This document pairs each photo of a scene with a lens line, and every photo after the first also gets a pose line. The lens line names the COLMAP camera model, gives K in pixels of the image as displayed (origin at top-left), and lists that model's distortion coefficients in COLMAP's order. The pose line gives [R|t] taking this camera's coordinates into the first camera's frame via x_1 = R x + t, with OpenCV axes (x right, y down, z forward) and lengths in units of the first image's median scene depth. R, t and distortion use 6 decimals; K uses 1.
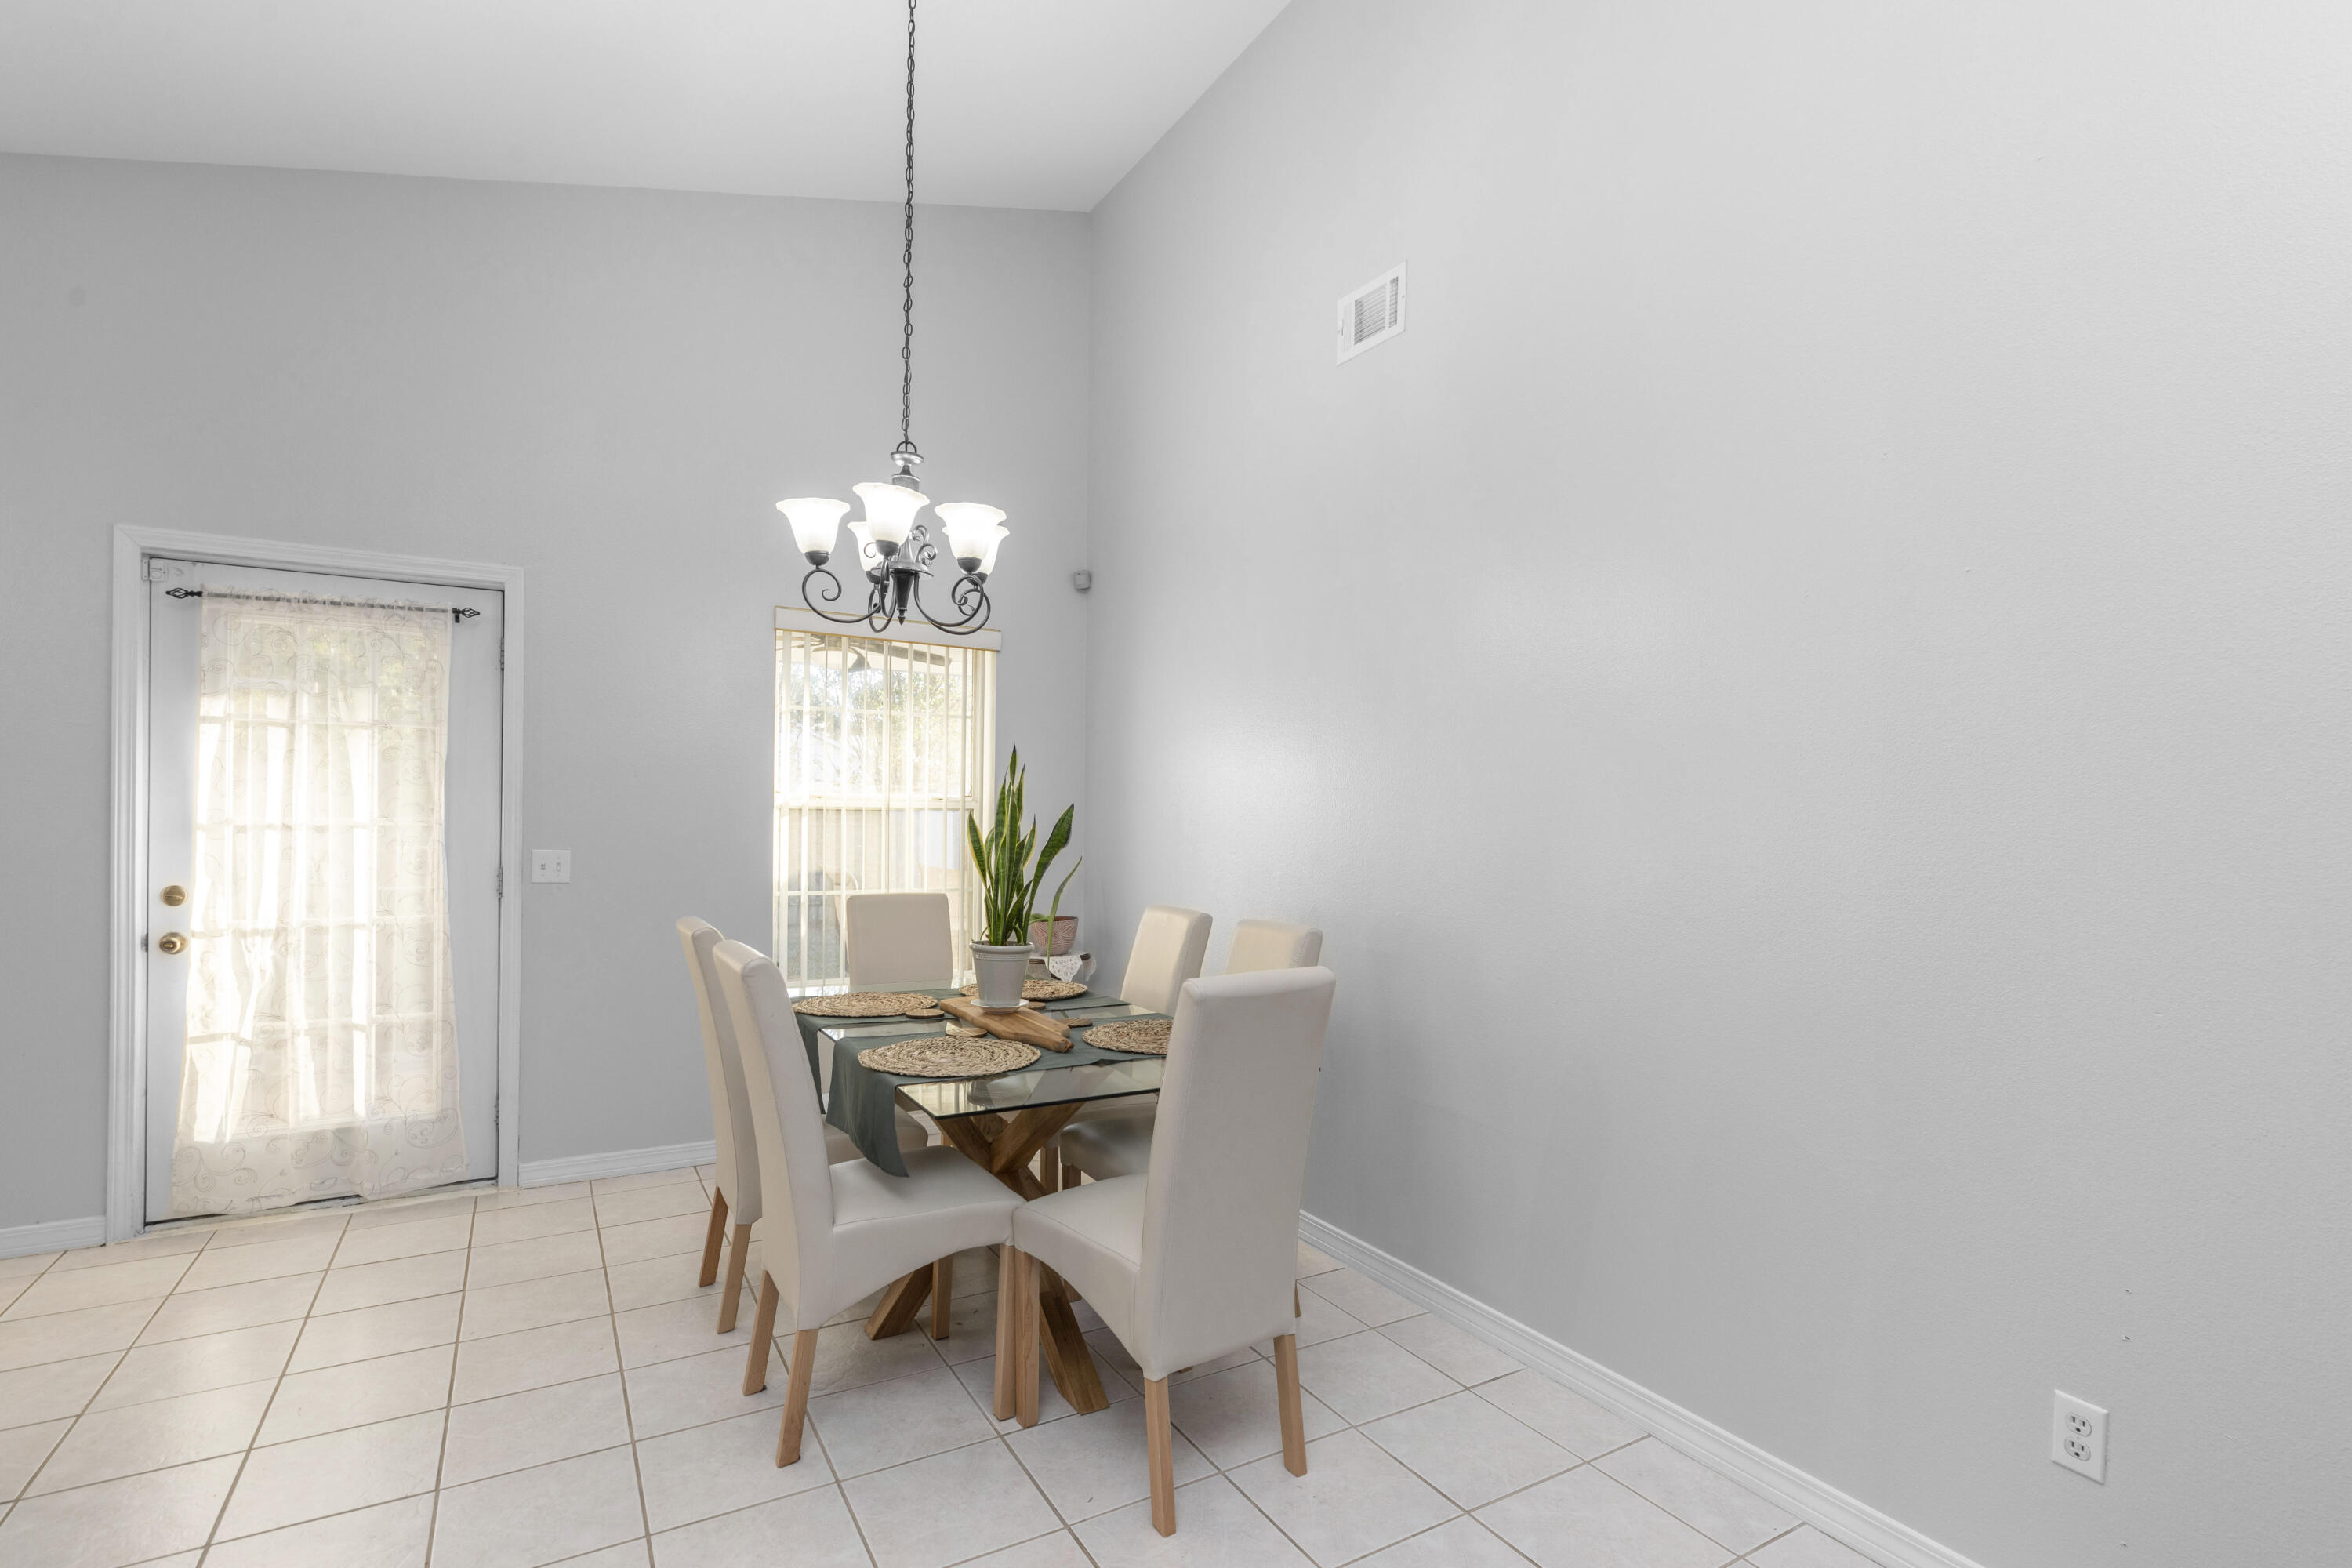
lens RADIAL K [[1114.0, 0, 1192.0], [0, 1114.0, 809.8], [0, 0, 1]] dist [-0.000902, -0.000052]
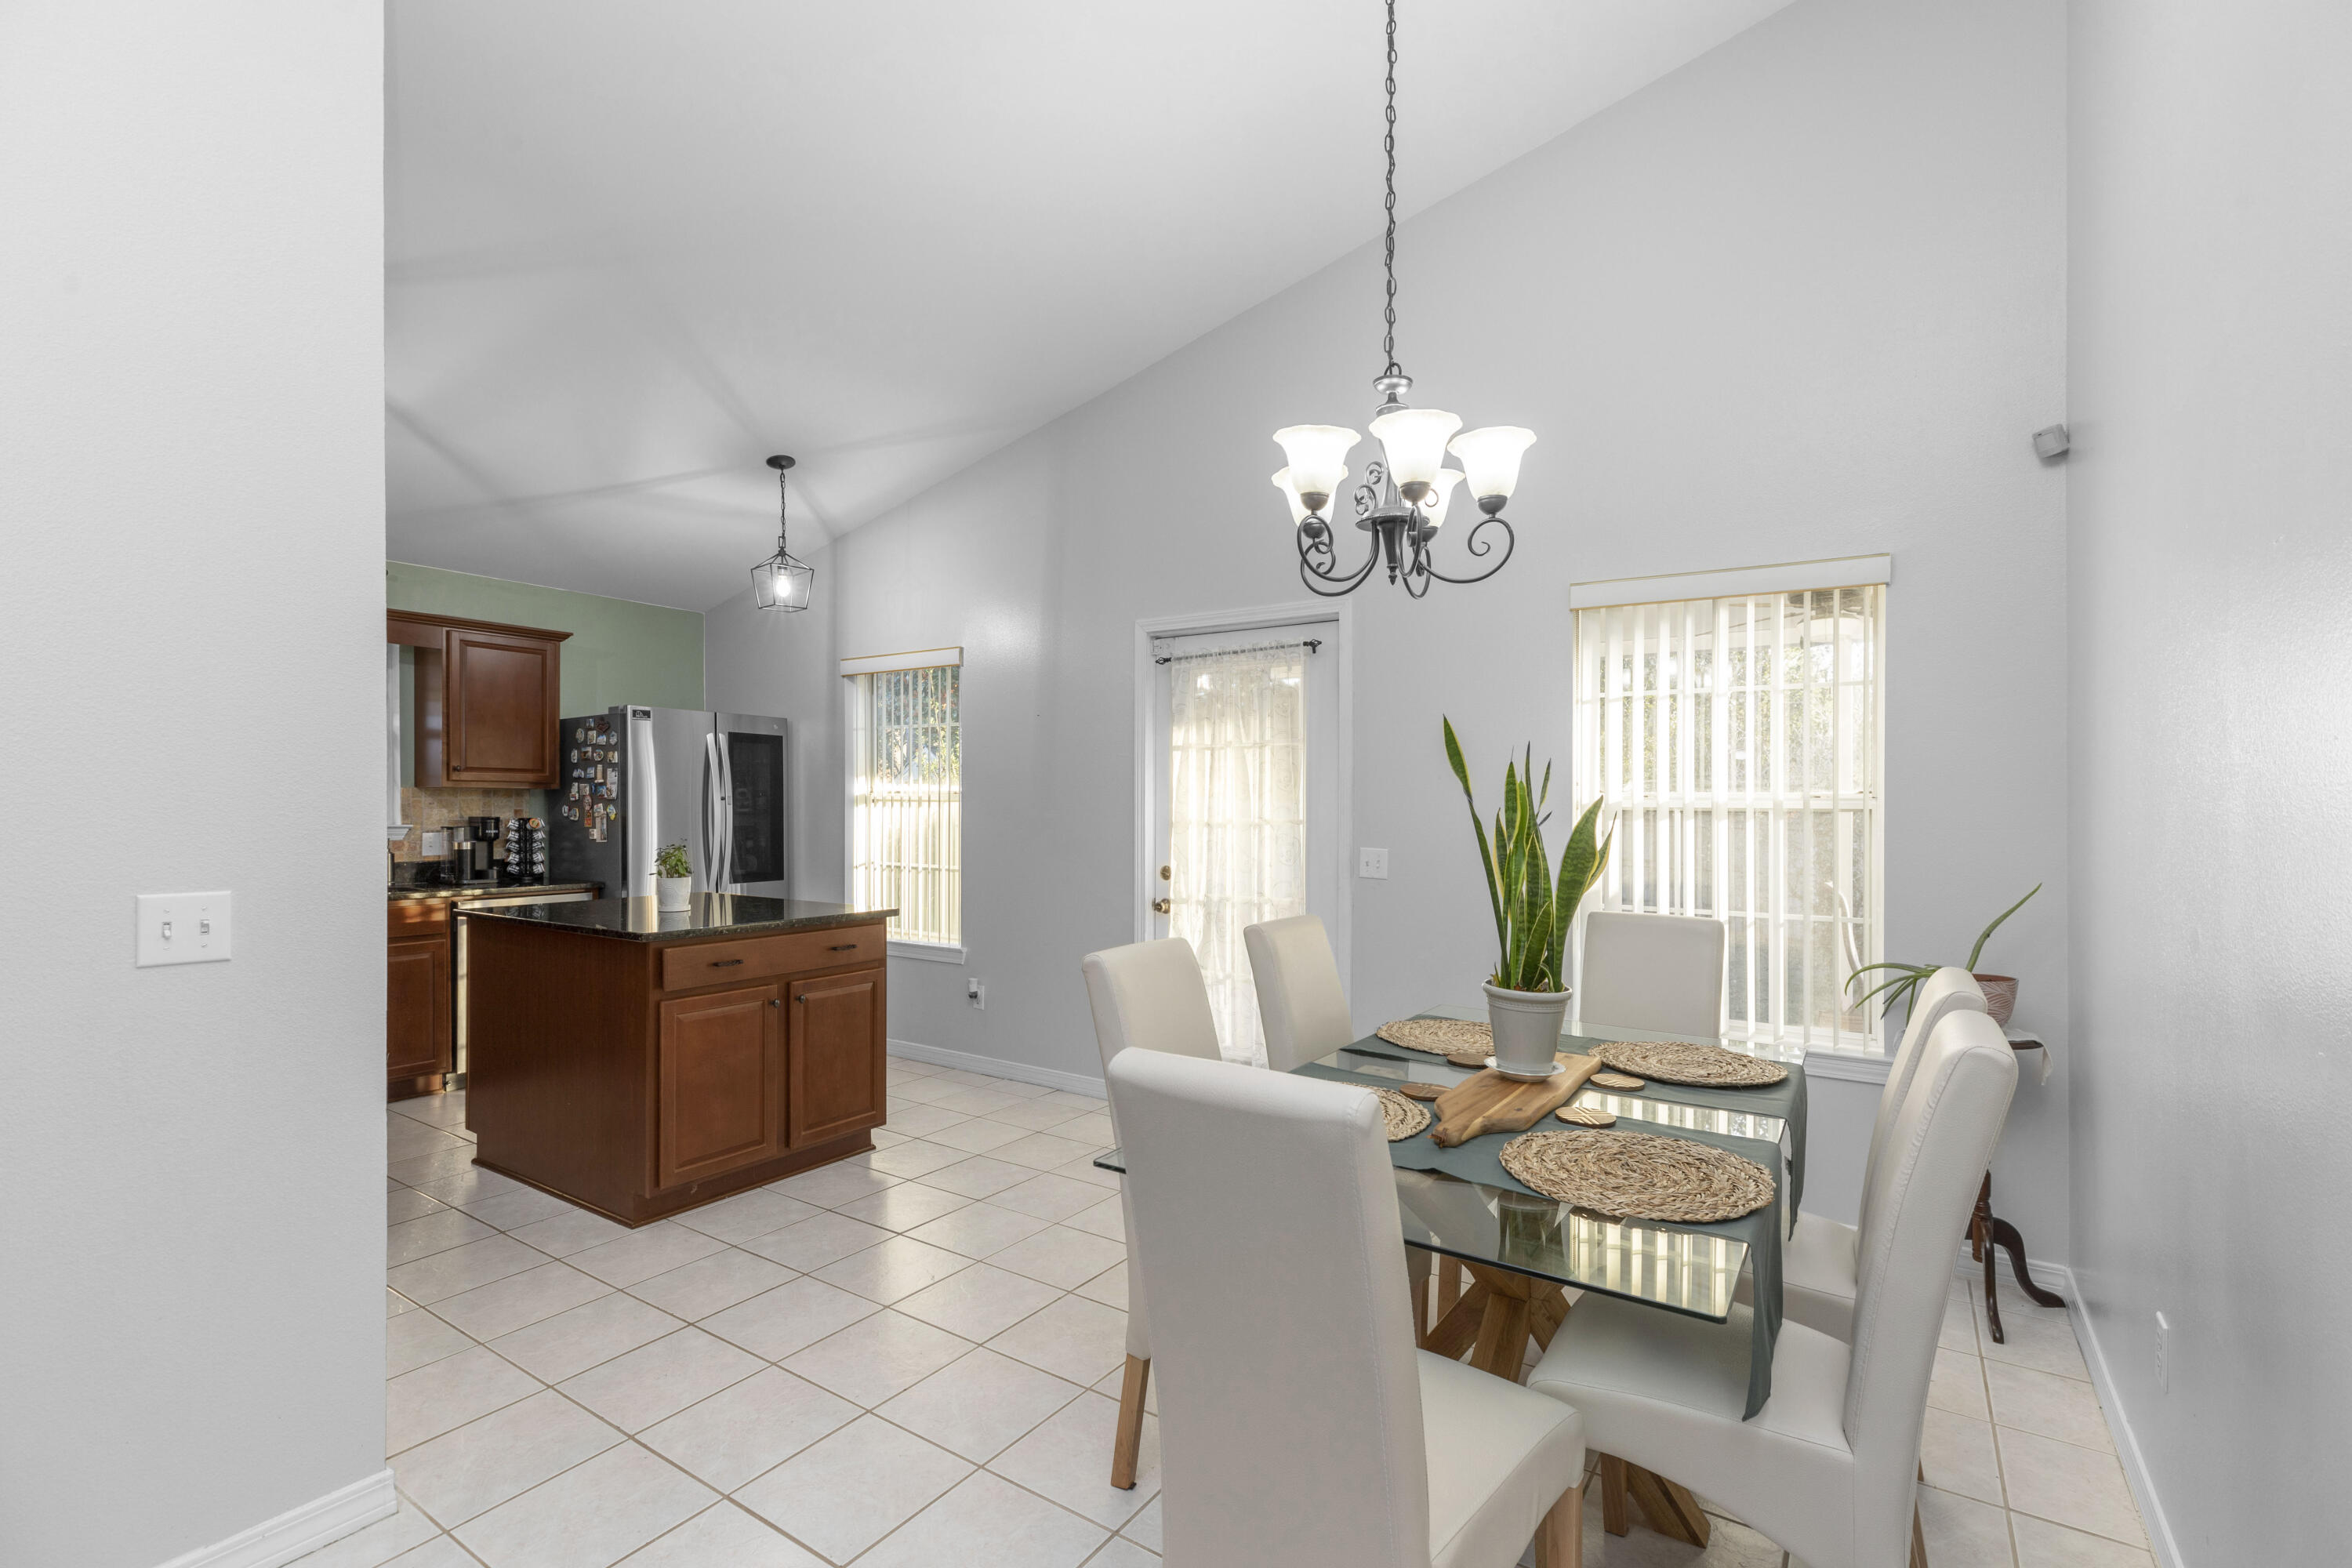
lens RADIAL K [[1050.0, 0, 1189.9], [0, 1050.0, 796.3], [0, 0, 1]] dist [-0.000413, -0.000236]
pose [[0.431549, -0.014272, -0.901977, 0.314801], [-0.000086, 0.999874, -0.015862, 0.000742], [0.902090, 0.006923, 0.431493, 0.446495]]
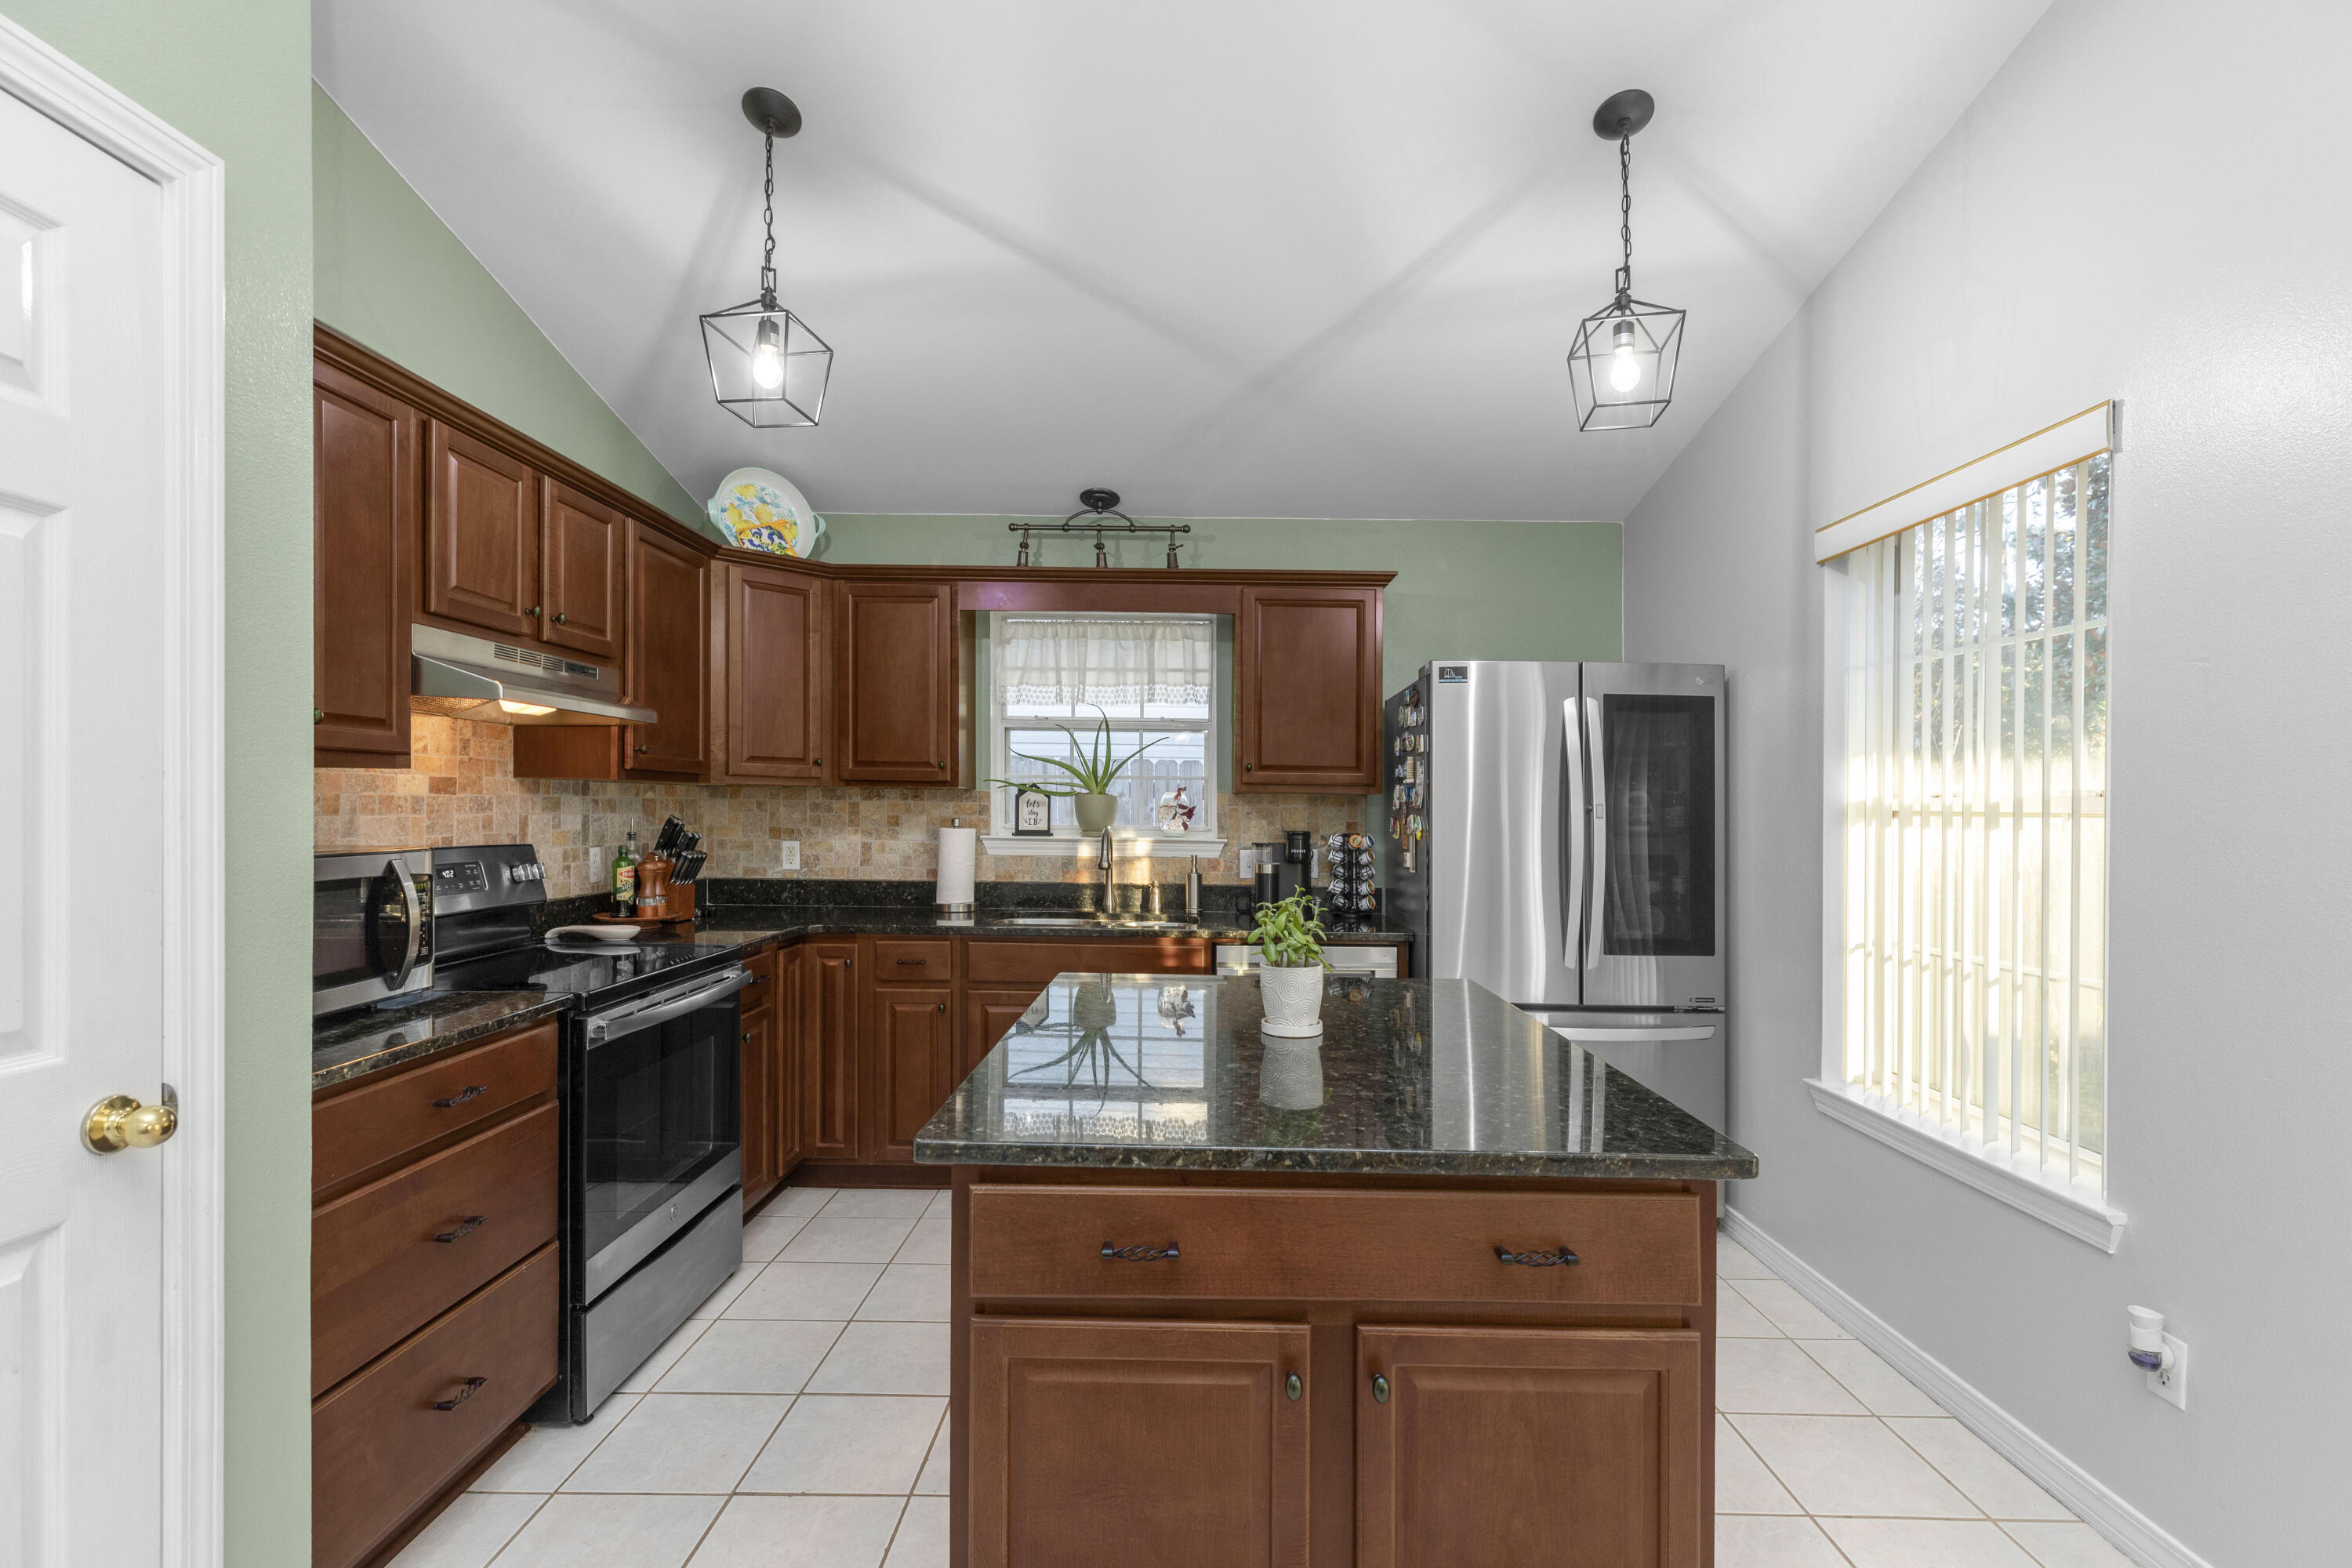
lens RADIAL K [[1046.8, 0, 1185.6], [0, 1046.8, 814.7], [0, 0, 1]] dist [0.001153, 0.000081]
pose [[-0.518661, -0.013150, -0.854879, -0.468786], [-0.019159, 0.999809, -0.003755, -0.005329], [0.854765, 0.014431, -0.518814, 0.675149]]
